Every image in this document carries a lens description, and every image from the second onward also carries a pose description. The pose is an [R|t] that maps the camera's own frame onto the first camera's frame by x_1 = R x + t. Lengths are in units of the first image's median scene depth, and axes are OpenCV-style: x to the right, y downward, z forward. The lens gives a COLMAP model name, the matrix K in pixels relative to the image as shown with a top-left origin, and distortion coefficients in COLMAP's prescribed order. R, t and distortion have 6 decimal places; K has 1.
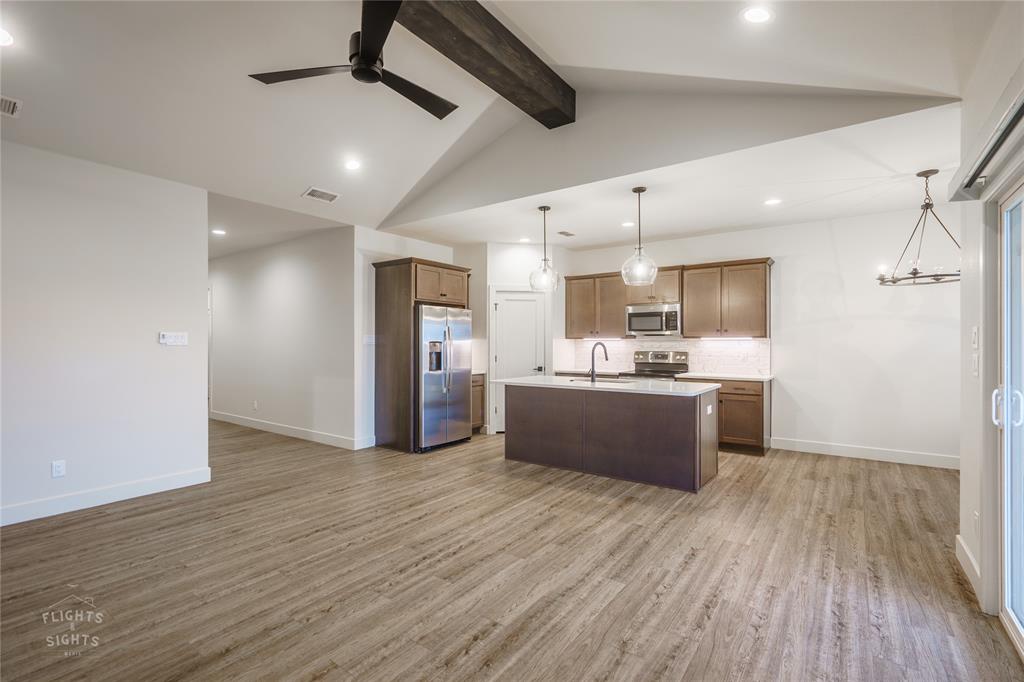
lens RADIAL K [[469.8, 0, 511.5], [0, 469.8, 343.2], [0, 0, 1]] dist [-0.002104, 0.001333]
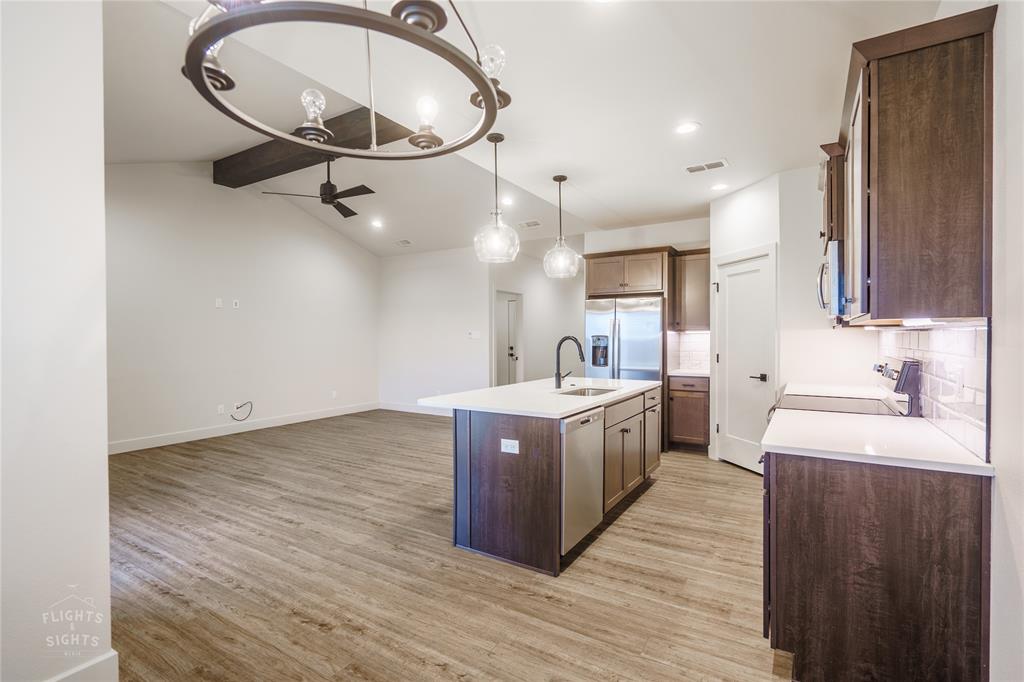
lens RADIAL K [[469.8, 0, 513.1], [0, 469.8, 350.6], [0, 0, 1]] dist [-0.002104, 0.001333]
pose [[0.079848, 0.029348, -0.996375, 0.937383], [0.005808, 0.999536, 0.029907, -0.003125], [0.996790, -0.008175, 0.079641, 0.867618]]
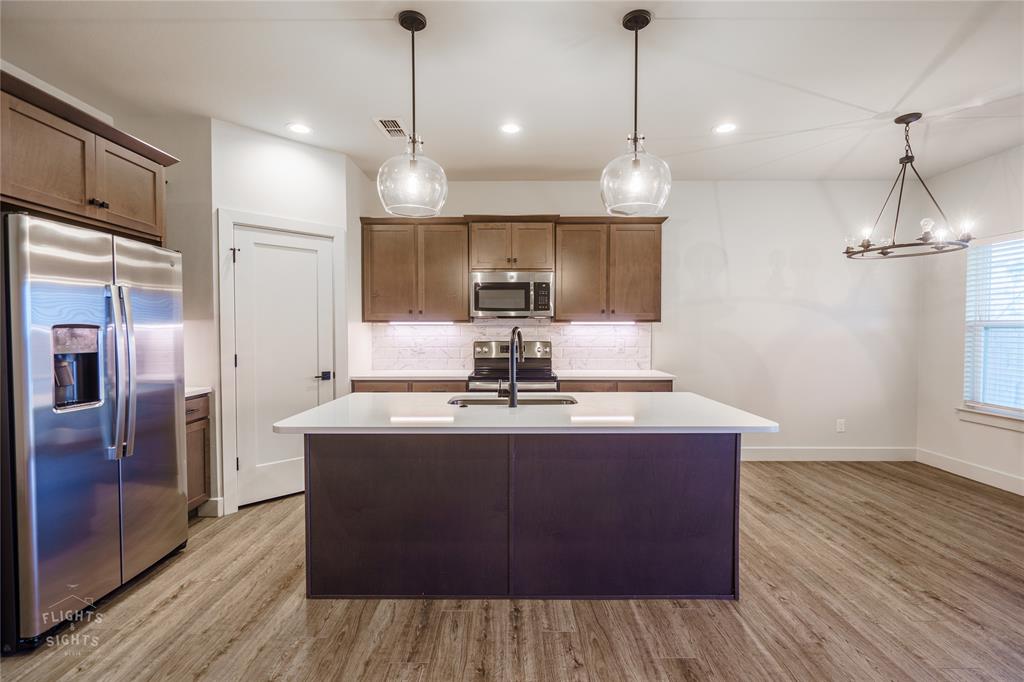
lens RADIAL K [[469.8, 0, 513.2], [0, 469.8, 341.9], [0, 0, 1]] dist [-0.002104, 0.001333]
pose [[0.809055, -0.015084, 0.587539, -0.119841], [-0.000456, 0.999654, 0.026292, 0.000495], [-0.587733, -0.021540, 0.808768, 0.597283]]
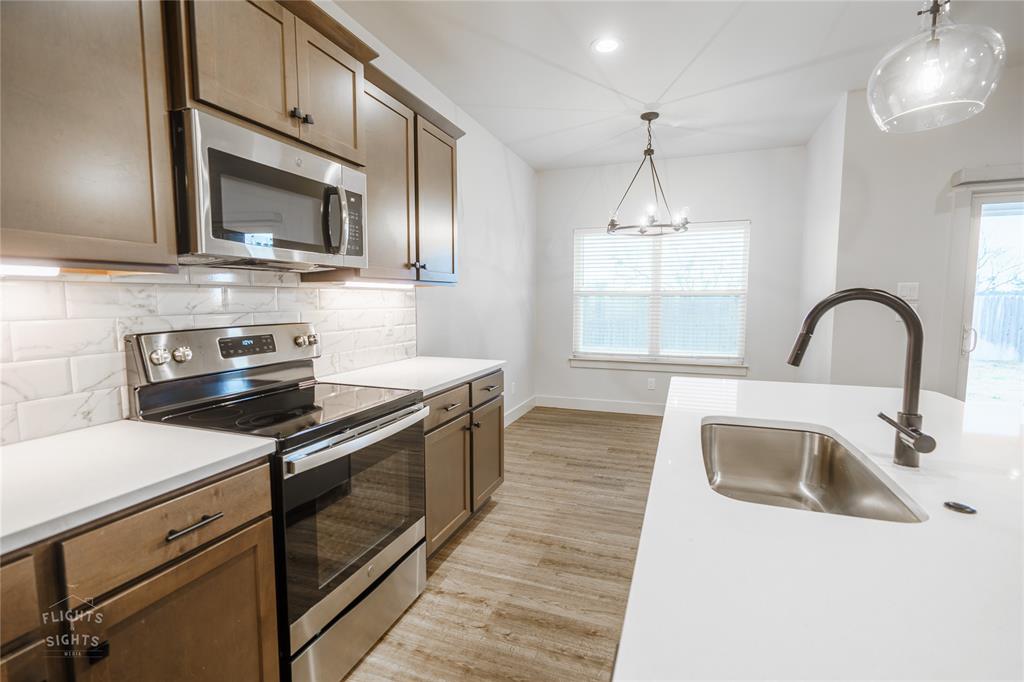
lens RADIAL K [[469.8, 0, 509.7], [0, 469.8, 342.8], [0, 0, 1]] dist [-0.002104, 0.001333]
pose [[-0.273060, -0.090914, 0.957691, 0.012901], [-0.001159, 0.995555, 0.094178, 0.001828], [-0.961996, 0.024607, -0.271952, 1.251040]]
